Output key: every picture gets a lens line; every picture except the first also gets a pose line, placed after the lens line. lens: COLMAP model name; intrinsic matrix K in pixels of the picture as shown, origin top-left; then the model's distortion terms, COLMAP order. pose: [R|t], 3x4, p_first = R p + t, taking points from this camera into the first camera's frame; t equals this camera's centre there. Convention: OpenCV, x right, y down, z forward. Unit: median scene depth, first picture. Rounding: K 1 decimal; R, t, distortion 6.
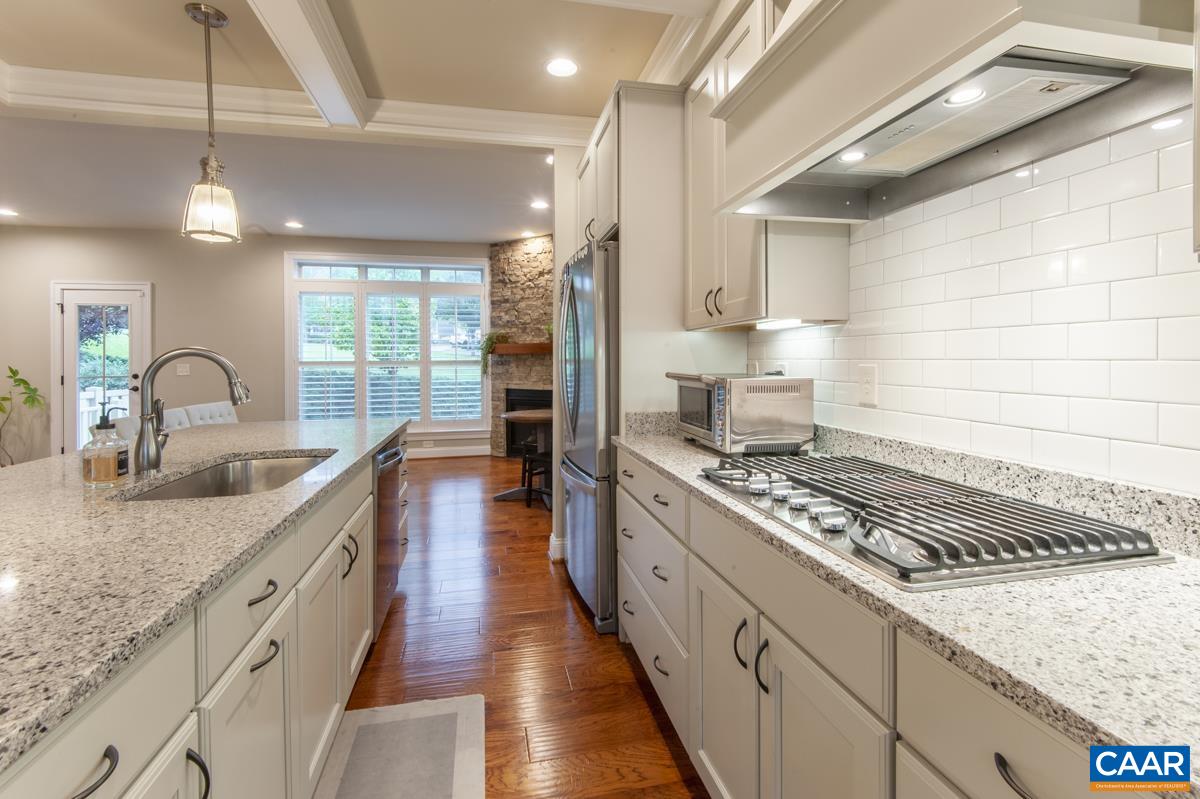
lens RADIAL K [[542.5, 0, 600.6], [0, 542.5, 363.3], [0, 0, 1]] dist [0.024755, -0.013612]
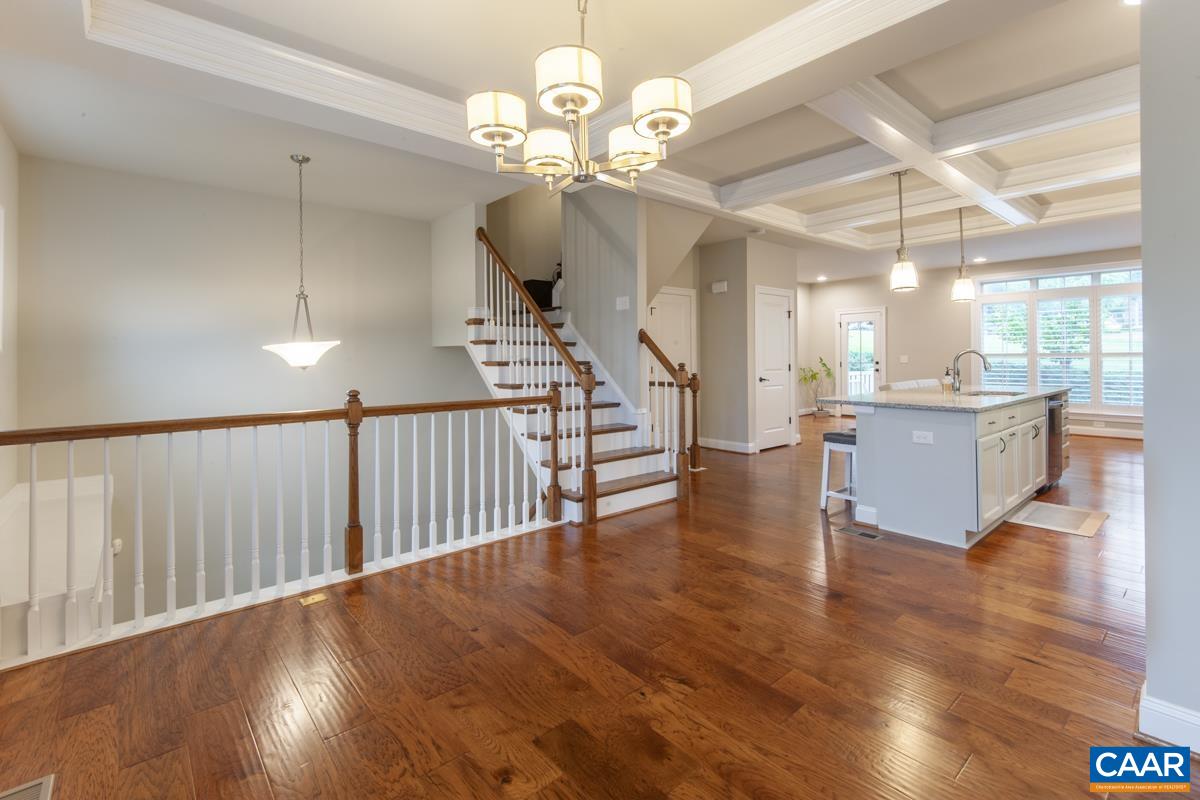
lens RADIAL K [[542.5, 0, 610.2], [0, 542.5, 353.4], [0, 0, 1]] dist [0.024755, -0.013612]
pose [[0.486930, -0.002941, -0.873436, 0.228794], [-0.000011, 0.999994, -0.003373, 0.000583], [0.873441, 0.001652, 0.486927, -0.558551]]
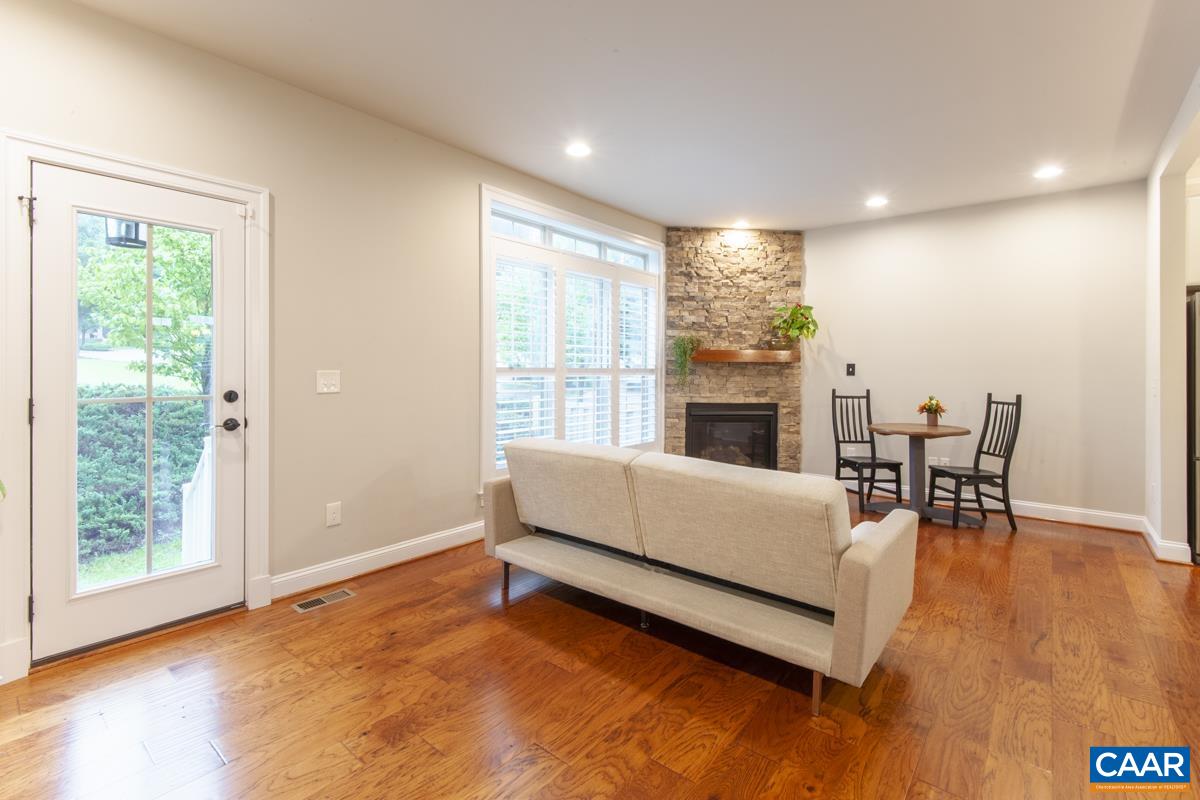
lens RADIAL K [[542.5, 0, 597.3], [0, 542.5, 375.1], [0, 0, 1]] dist [0.024755, -0.013612]
pose [[0.789803, 0.005602, 0.613335, -0.910598], [-0.009669, 0.999948, 0.003317, 0.002654], [-0.613285, -0.008550, 0.789816, 0.482787]]
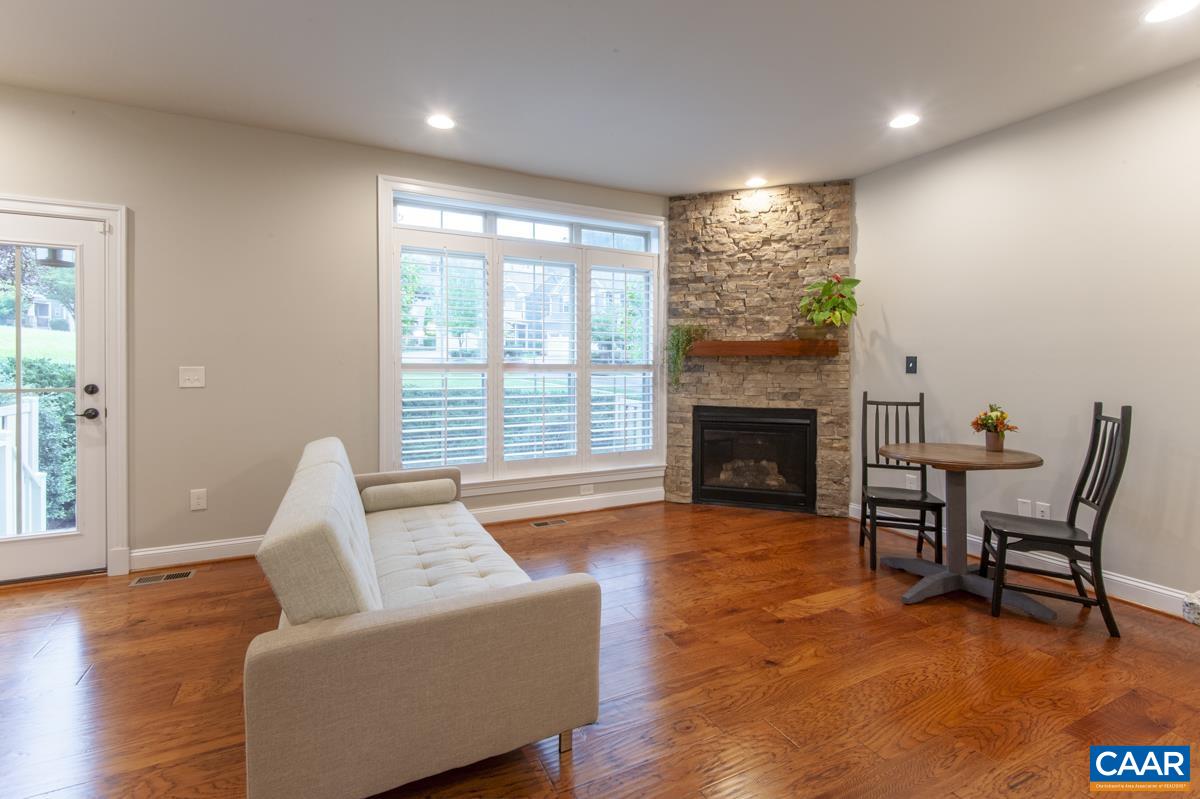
lens RADIAL K [[542.5, 0, 597.2], [0, 542.5, 374.2], [0, 0, 1]] dist [0.024755, -0.013612]
pose [[0.970970, 0.006880, 0.239103, -0.527638], [-0.009564, 0.999904, 0.010067, 0.000462], [-0.239011, -0.012062, 0.970942, 0.402391]]
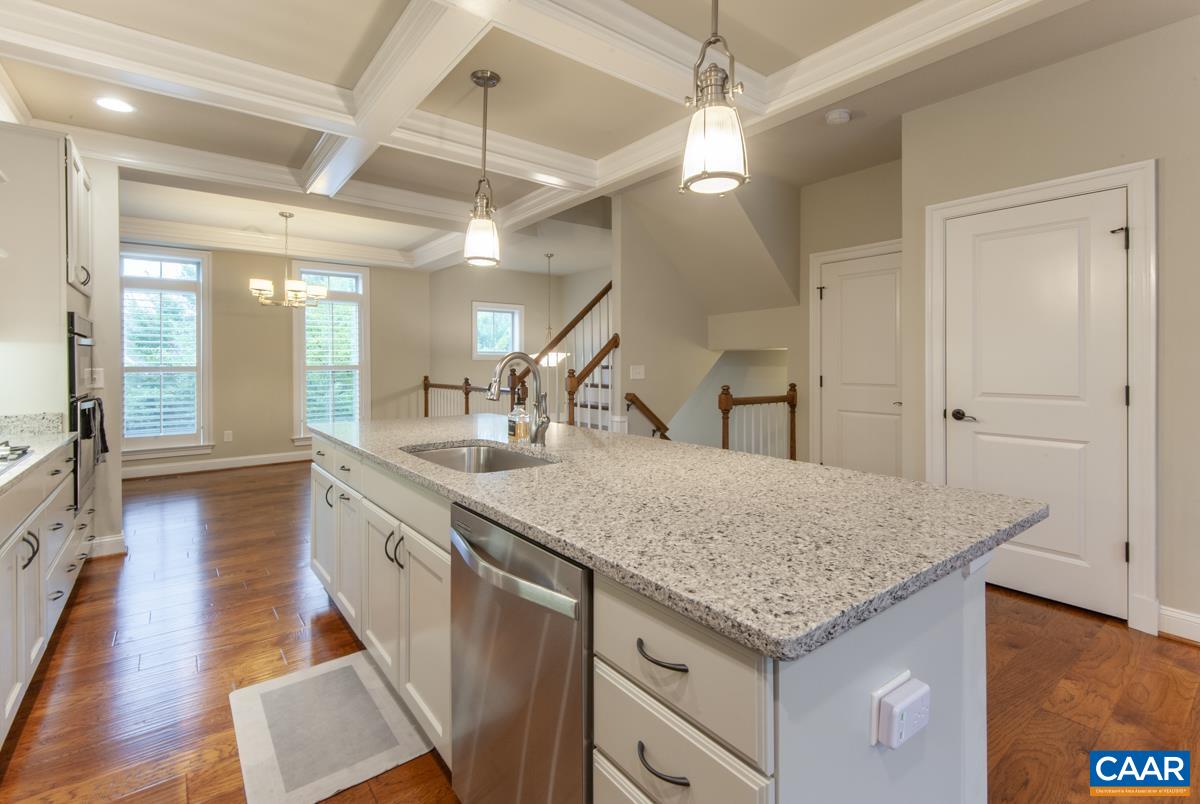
lens RADIAL K [[542.5, 0, 601.7], [0, 542.5, 359.3], [0, 0, 1]] dist [0.024755, -0.013612]
pose [[-0.901773, 0.007293, -0.432148, -0.109363], [0.007906, 0.999969, 0.000378, -0.003056], [0.432138, -0.003075, -0.901802, 0.614901]]
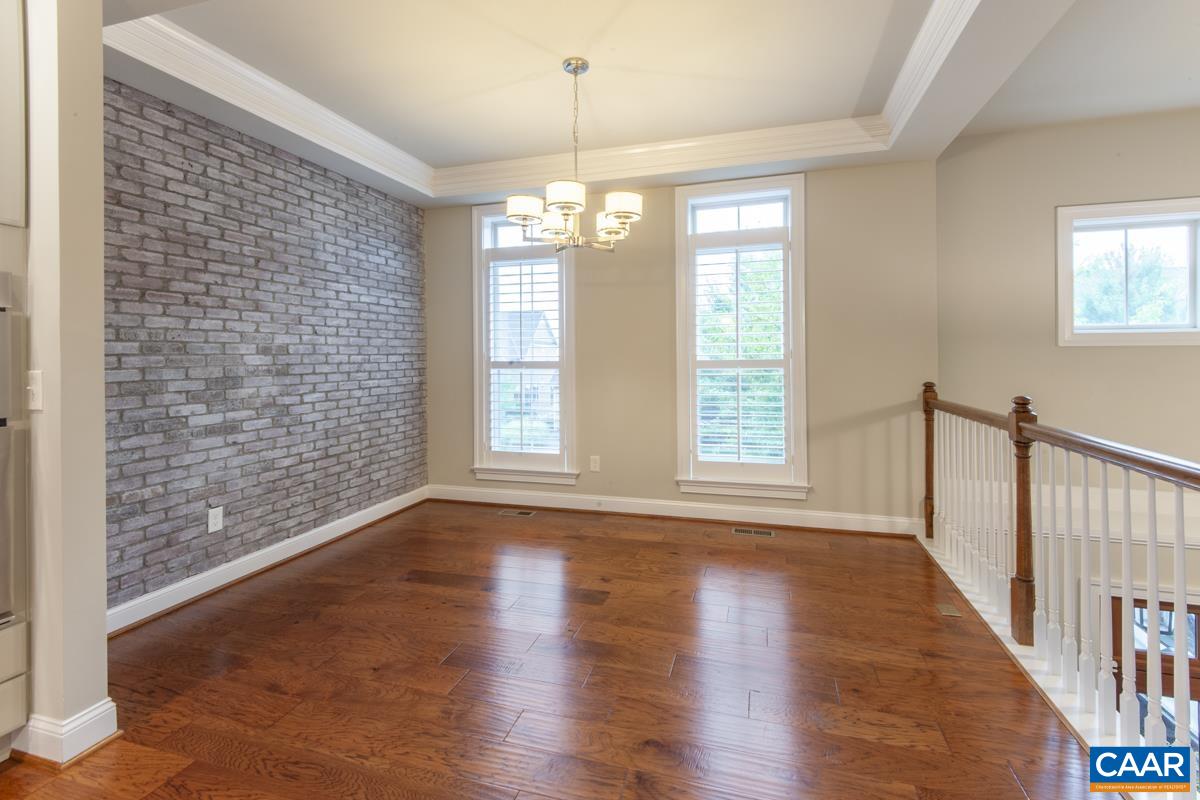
lens RADIAL K [[542.5, 0, 593.3], [0, 542.5, 358.1], [0, 0, 1]] dist [0.024755, -0.013612]
pose [[-0.866103, 0.014720, 0.499648, -0.273962], [0.015617, 0.999875, -0.002387, 0.002843], [-0.499621, 0.005736, -0.866225, -0.034633]]
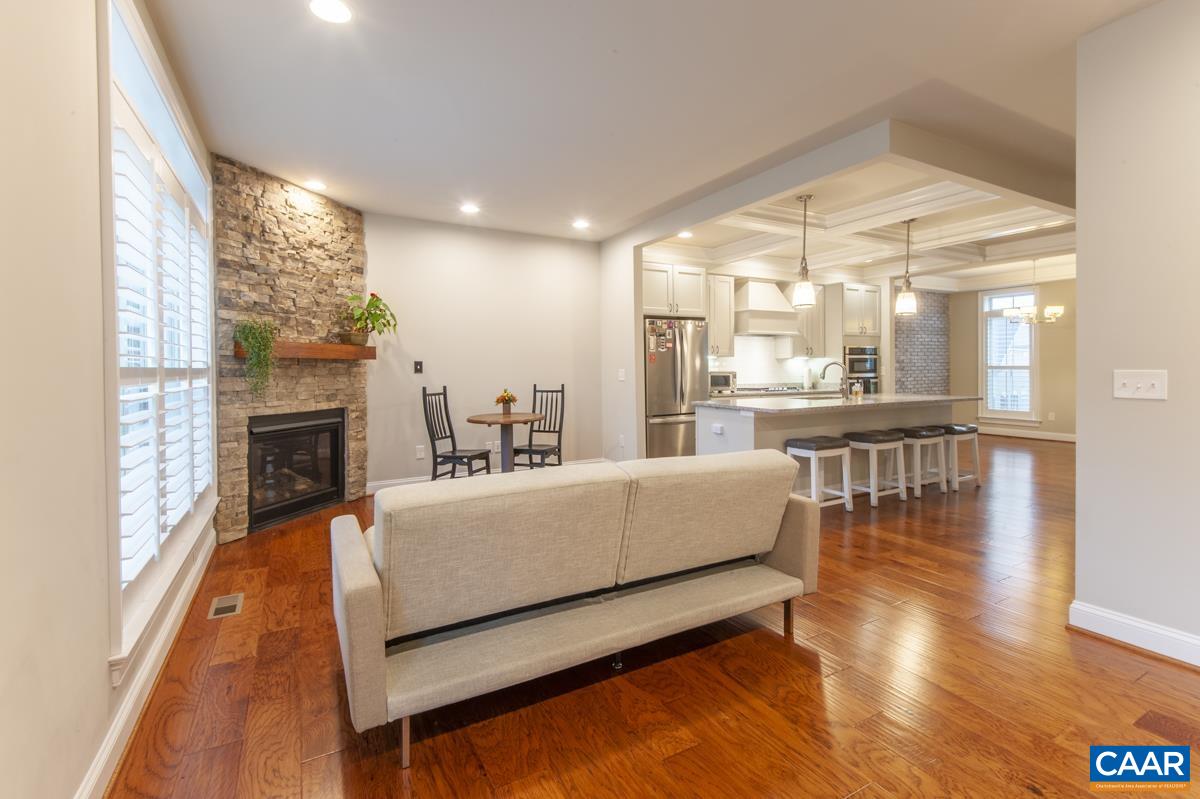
lens RADIAL K [[542.5, 0, 602.2], [0, 542.5, 372.9], [0, 0, 1]] dist [0.024755, -0.013612]
pose [[-0.292553, -0.001059, 0.956249, -0.966379], [0.013203, 0.999900, 0.005147, 0.001373], [-0.956158, 0.014131, -0.292510, 0.920894]]
